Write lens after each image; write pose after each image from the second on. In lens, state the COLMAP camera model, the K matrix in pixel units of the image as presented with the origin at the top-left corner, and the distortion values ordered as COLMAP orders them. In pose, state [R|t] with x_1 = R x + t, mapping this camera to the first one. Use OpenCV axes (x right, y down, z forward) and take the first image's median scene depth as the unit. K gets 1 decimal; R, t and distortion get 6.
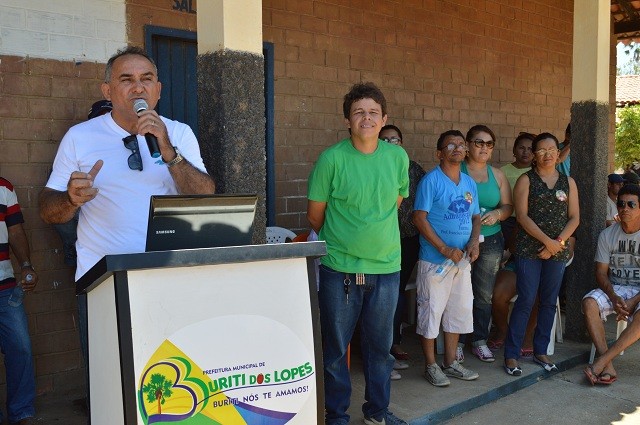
lens RADIAL K [[633.0, 0, 336.1], [0, 633.0, 214.0], [0, 0, 1]] dist [-0.059696, -0.002943]
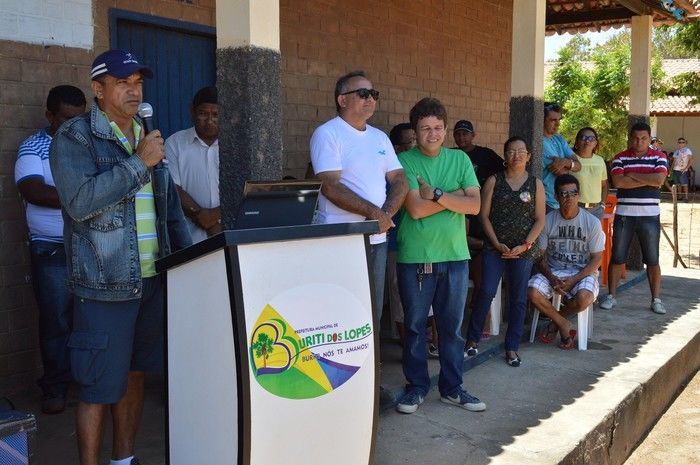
lens RADIAL K [[702.5, 0, 350.0], [0, 702.5, 232.5], [0, 0, 1]] dist [-0.065737, 0.011614]
pose [[0.979430, -0.014363, 0.201271, -0.337311], [0.007782, 0.999410, 0.033450, 0.021670], [-0.201632, -0.031196, 0.978964, -0.267258]]
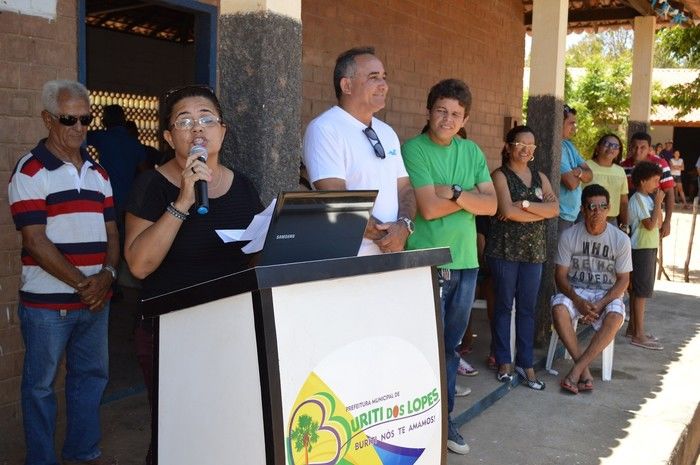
lens RADIAL K [[702.5, 0, 350.0], [0, 702.5, 232.5], [0, 0, 1]] dist [-0.065737, 0.011614]
pose [[0.966818, 0.004612, 0.255426, -0.400268], [-0.013289, 0.999391, 0.032256, -0.006227], [-0.255122, -0.034580, 0.966290, 0.116081]]
